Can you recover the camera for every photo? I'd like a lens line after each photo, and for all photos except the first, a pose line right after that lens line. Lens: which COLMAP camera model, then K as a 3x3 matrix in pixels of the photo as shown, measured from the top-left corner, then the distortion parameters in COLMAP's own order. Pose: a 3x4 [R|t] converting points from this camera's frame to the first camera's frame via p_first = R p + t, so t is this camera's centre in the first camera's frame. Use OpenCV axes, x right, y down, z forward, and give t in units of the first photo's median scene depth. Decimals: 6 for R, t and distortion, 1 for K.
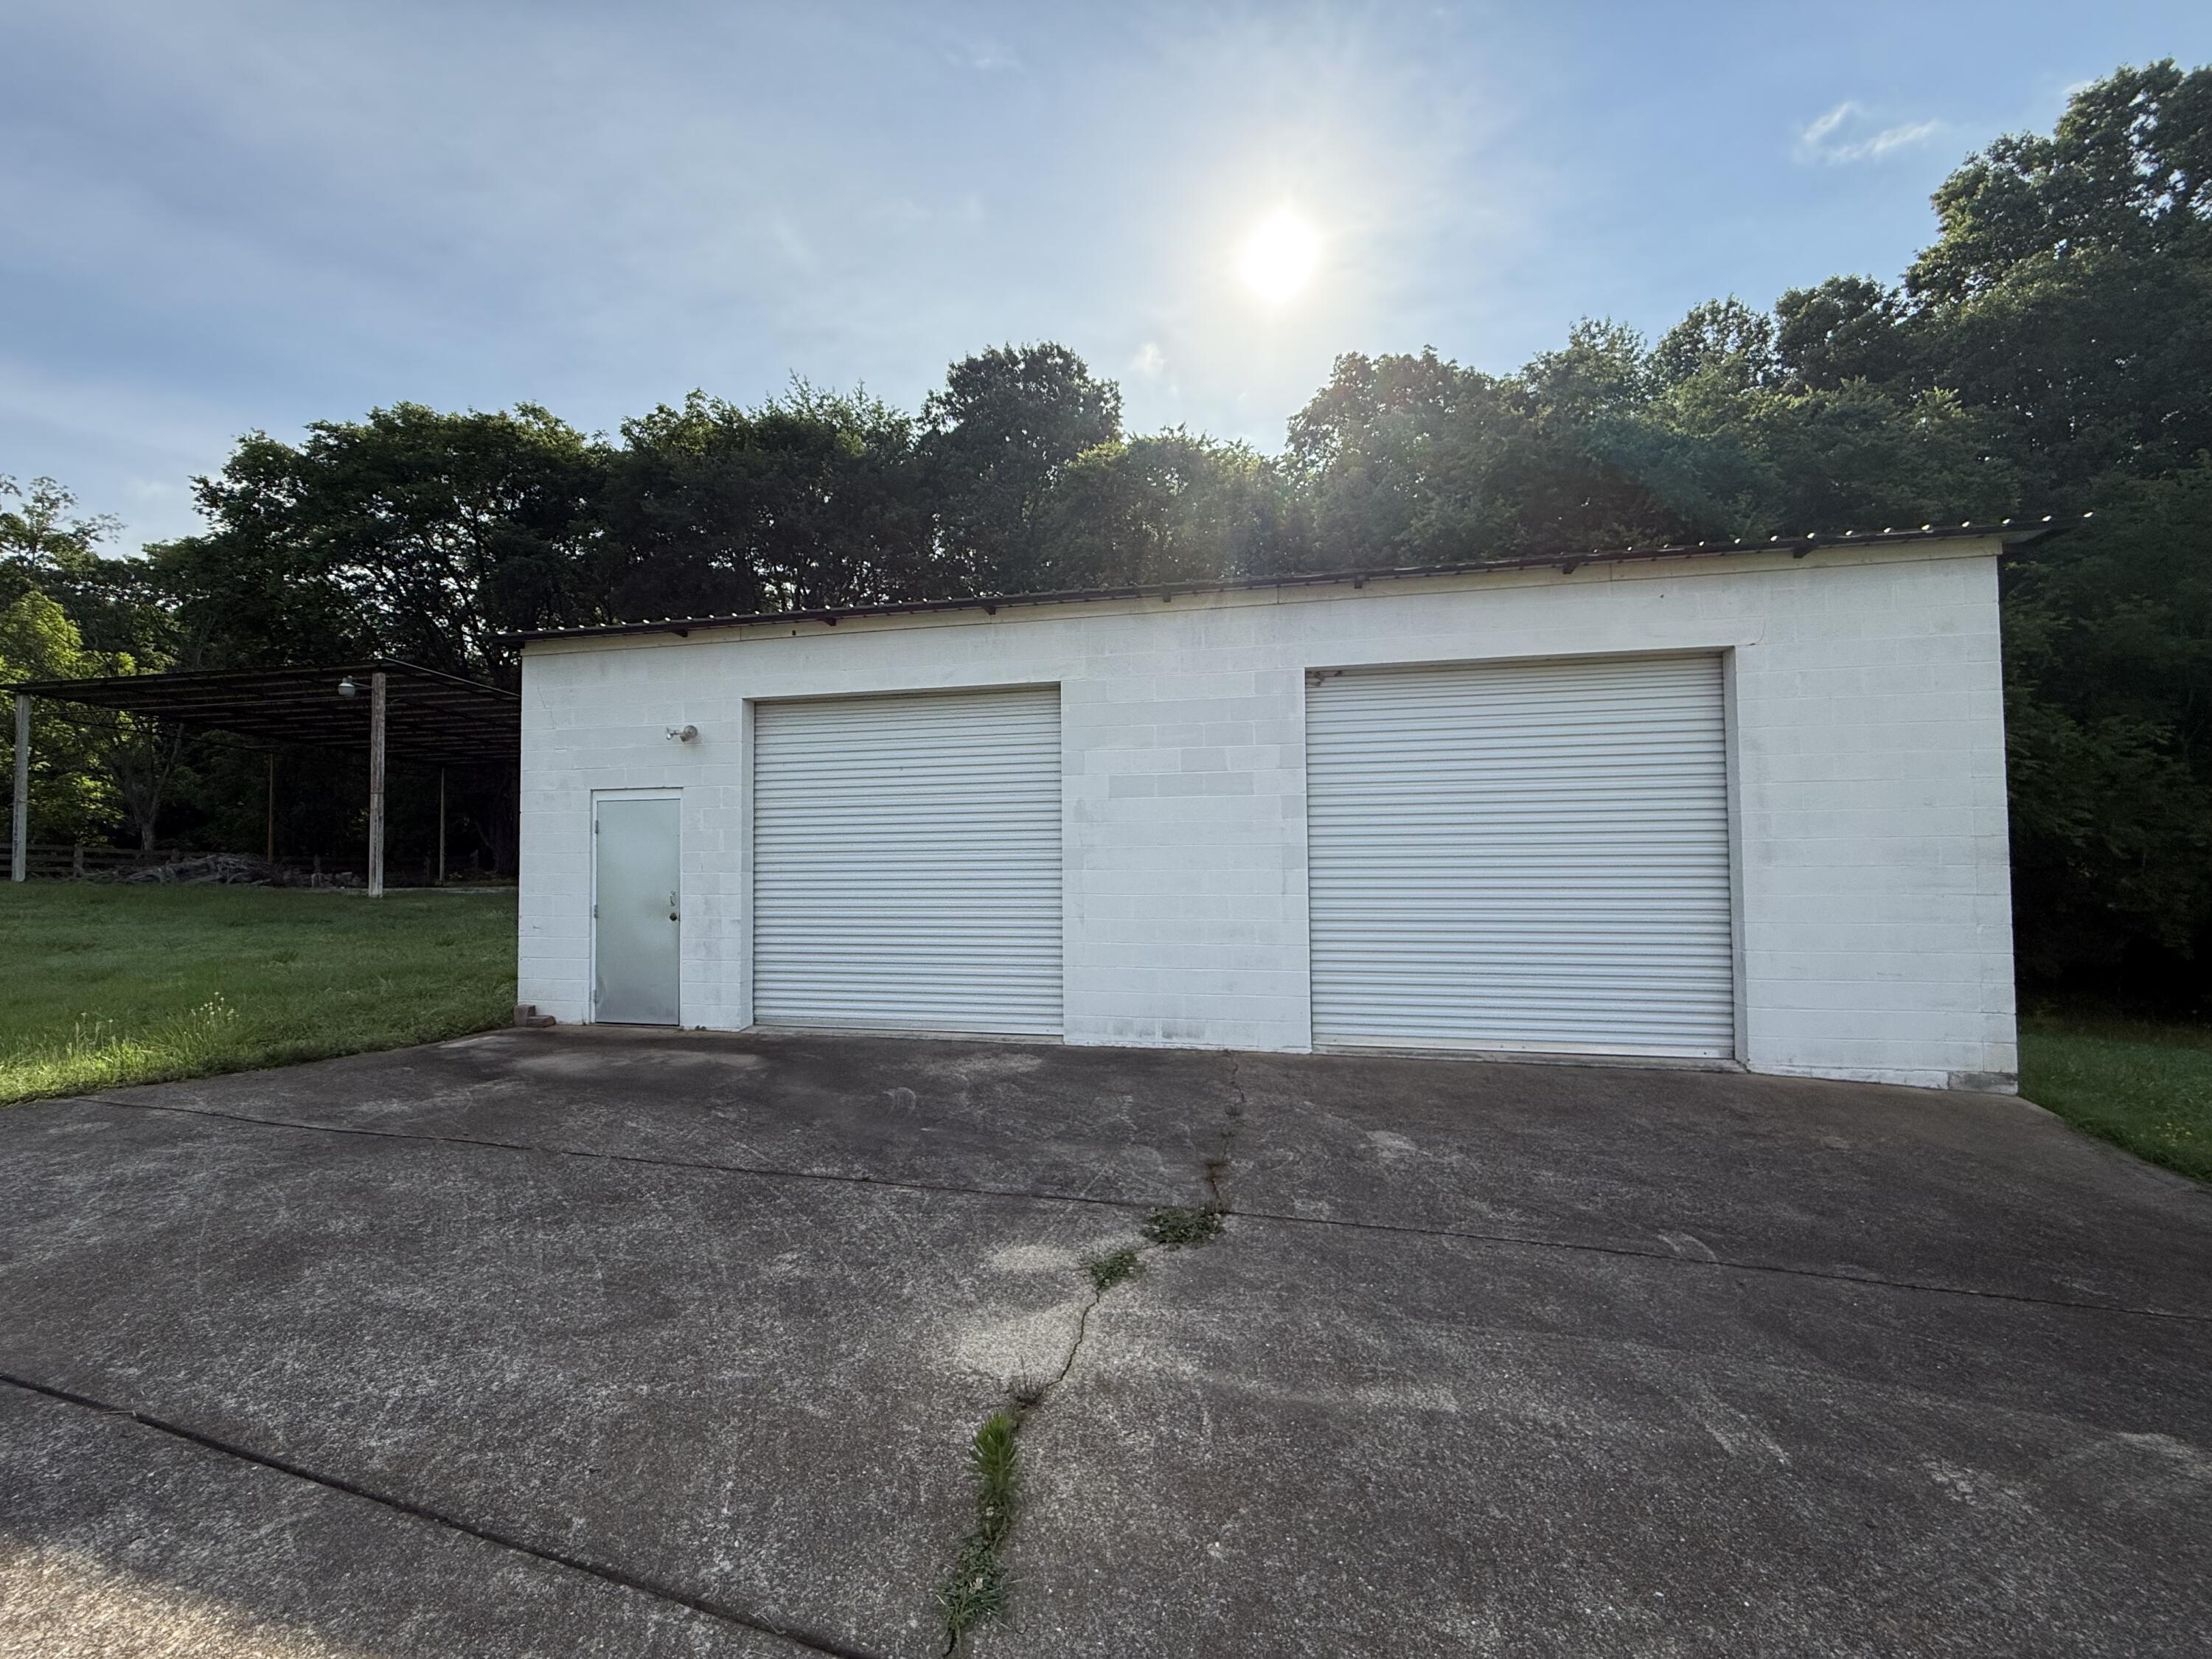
lens RADIAL K [[882.8, 0, 1082.6], [0, 882.8, 832.4], [0, 0, 1]] dist [-0.001909, 0.000147]
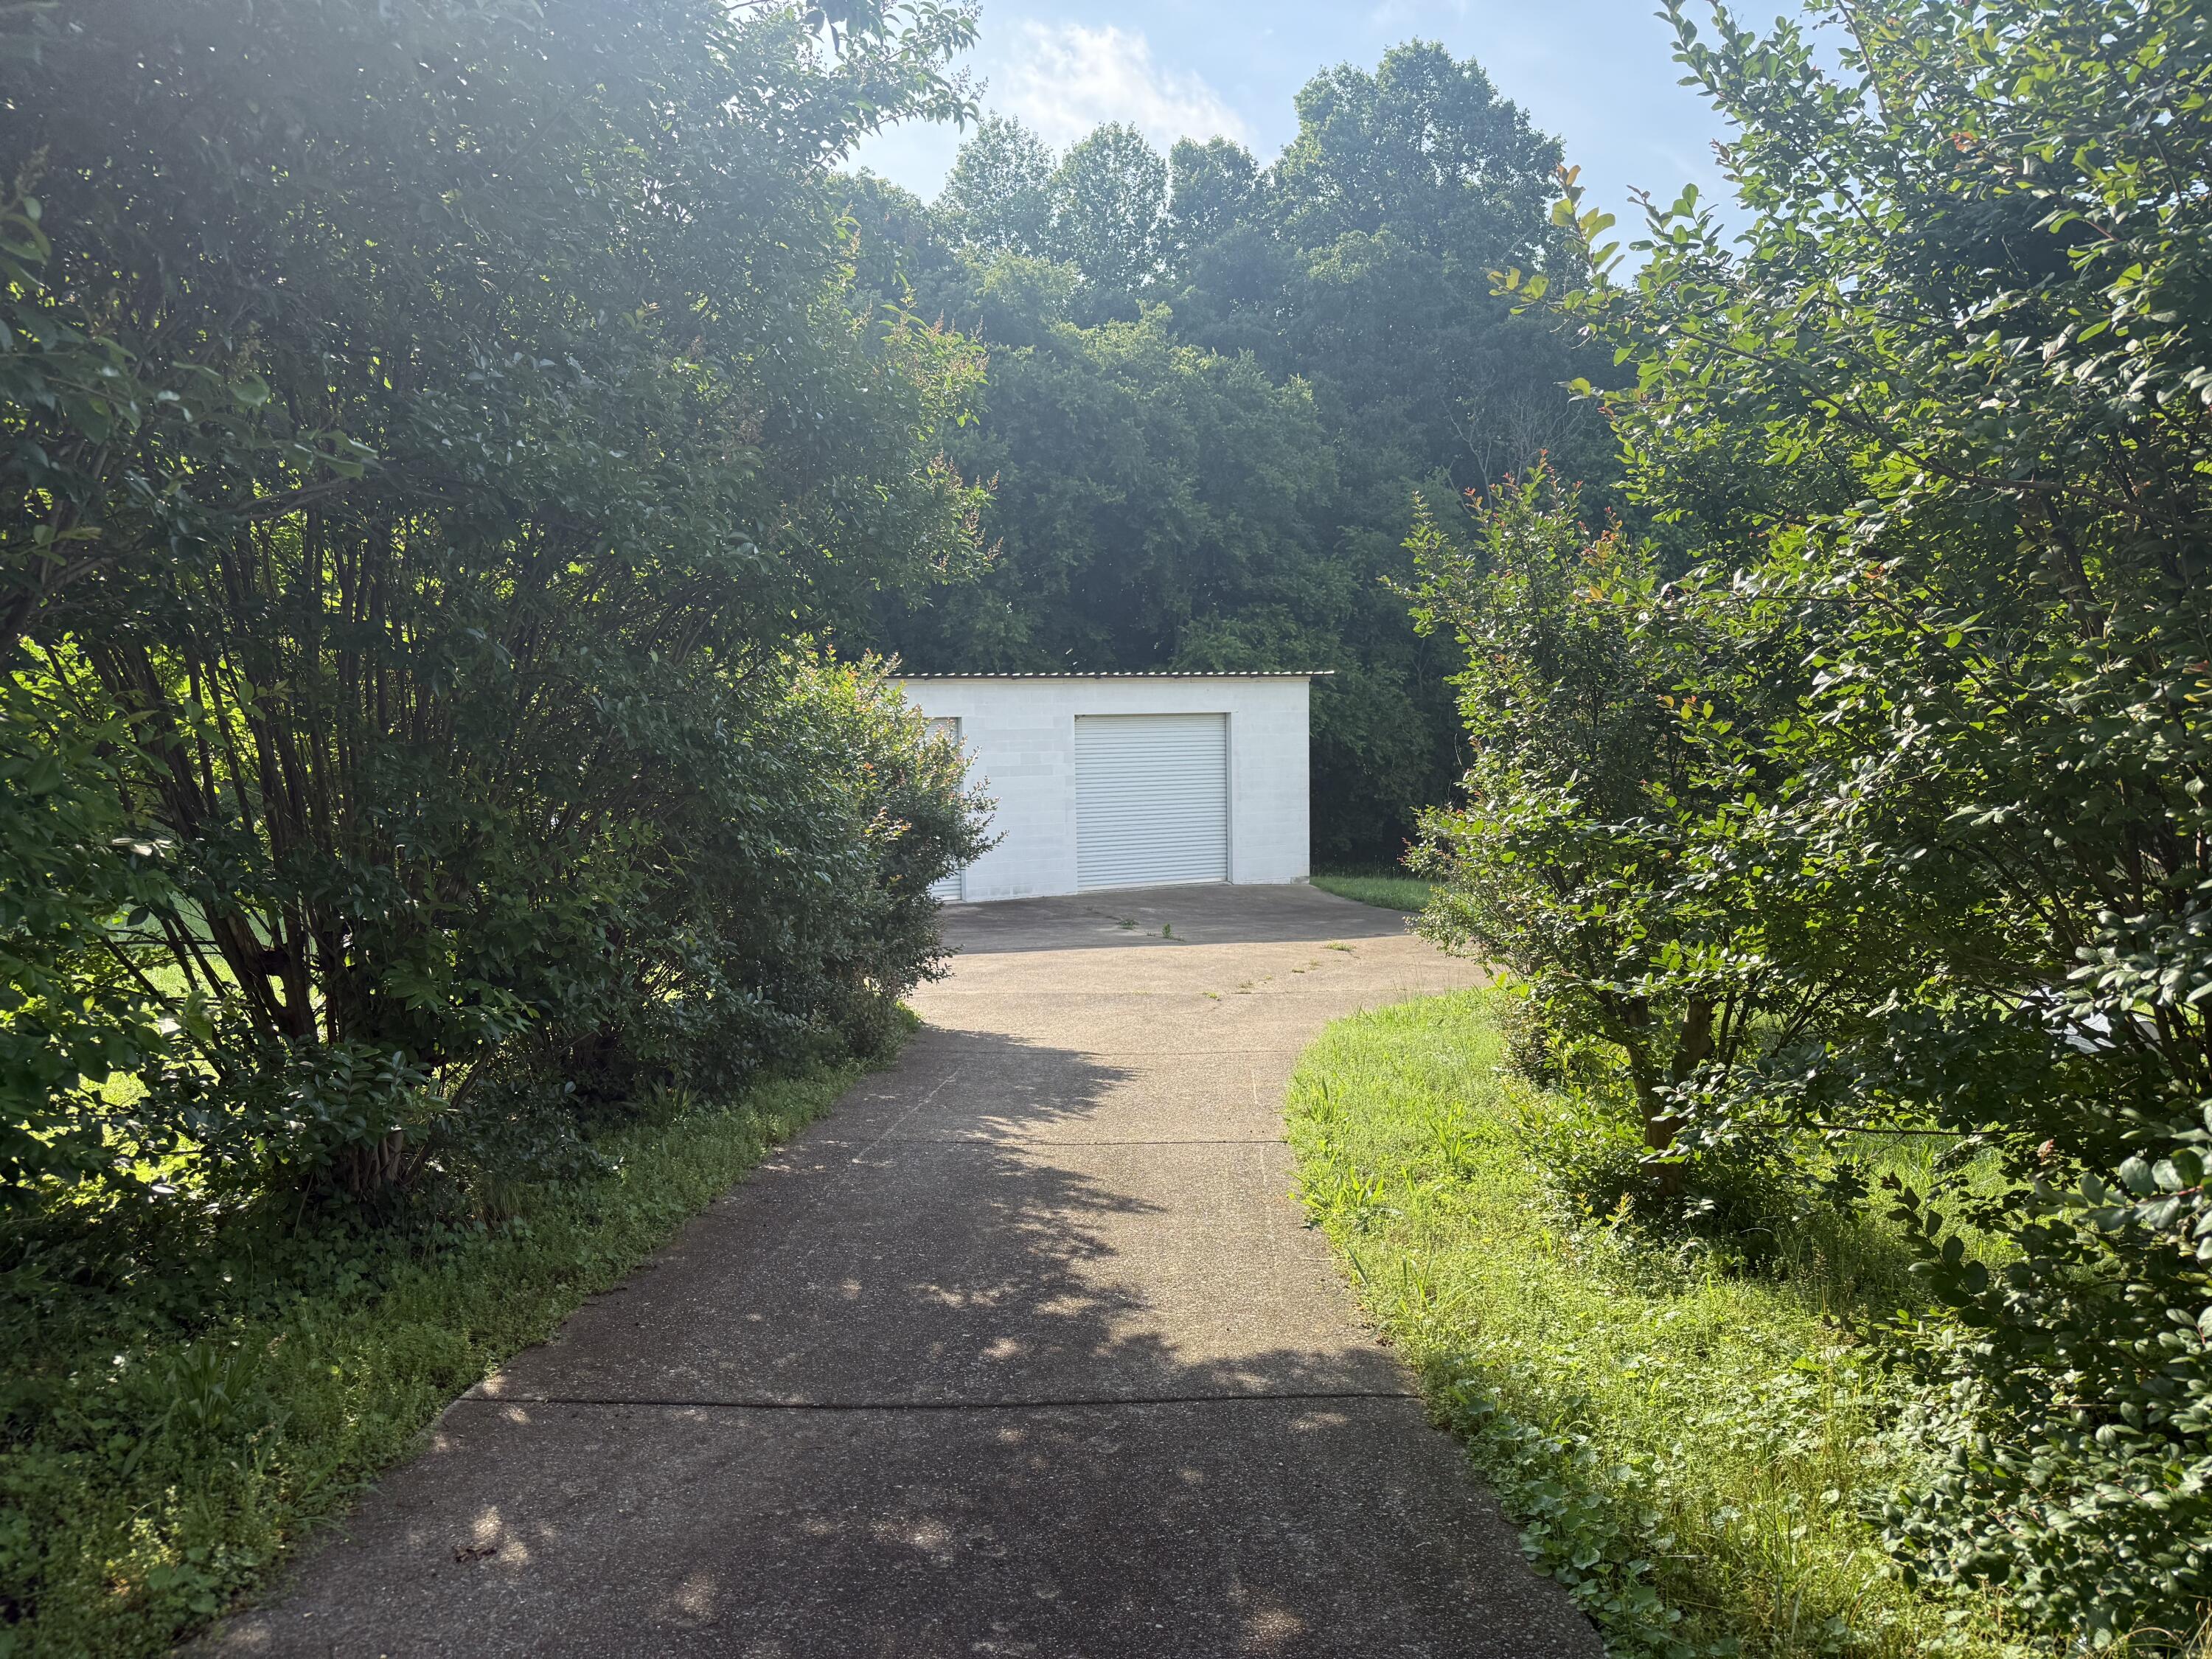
lens RADIAL K [[1597.9, 0, 1086.9], [0, 1597.9, 839.7], [0, 0, 1]] dist [0.001447, -0.001257]
pose [[0.797230, -0.052008, 0.601431, -0.715094], [-0.007762, 0.995317, 0.096358, -0.090236], [-0.603626, -0.081488, 0.793092, -0.727508]]
